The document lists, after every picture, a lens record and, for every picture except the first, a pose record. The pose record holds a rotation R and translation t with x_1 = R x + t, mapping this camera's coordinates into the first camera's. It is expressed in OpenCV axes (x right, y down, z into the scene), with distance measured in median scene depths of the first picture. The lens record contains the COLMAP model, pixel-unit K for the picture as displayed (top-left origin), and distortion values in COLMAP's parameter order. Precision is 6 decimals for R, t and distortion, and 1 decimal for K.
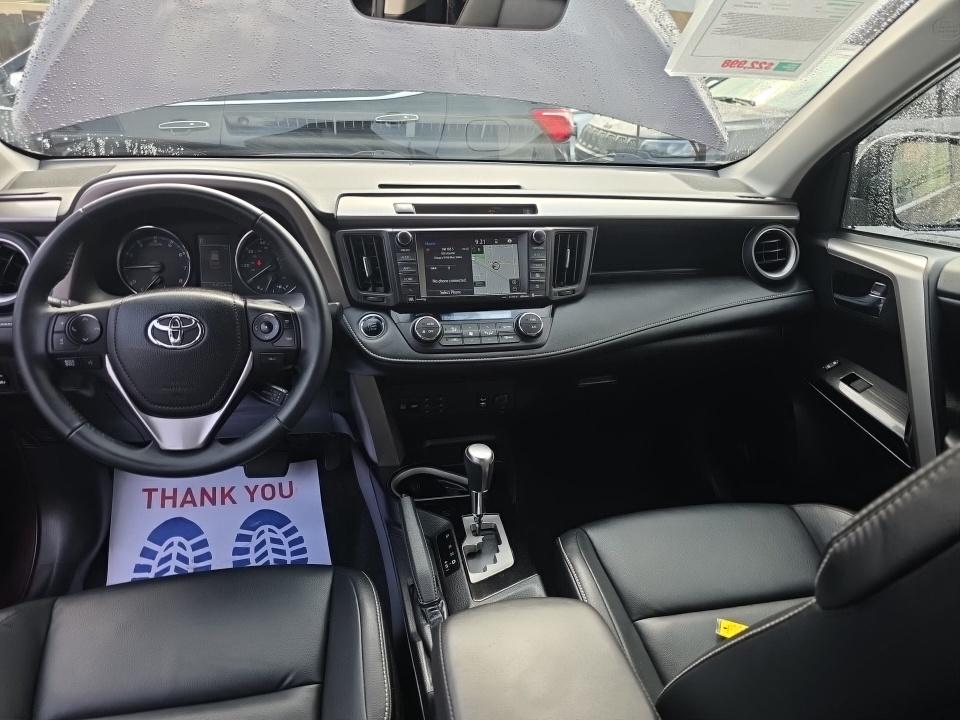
lens RADIAL K [[663.4, 0, 483.4], [0, 663.4, 389.0], [0, 0, 1]] dist [0.059332, -0.050934]
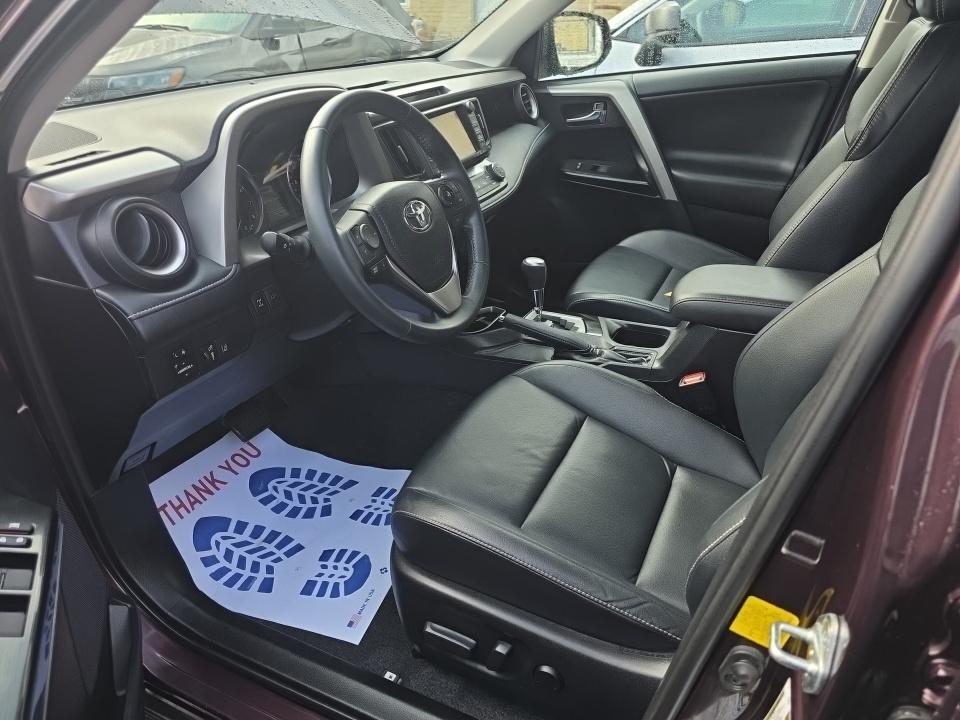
lens RADIAL K [[663.4, 0, 483.4], [0, 663.4, 389.0], [0, 0, 1]] dist [0.059332, -0.050934]
pose [[0.600196, -0.450480, 0.660933, -1.041886], [0.396267, 0.885252, 0.243520, -0.045766], [-0.694793, 0.115746, 0.709835, 0.102777]]
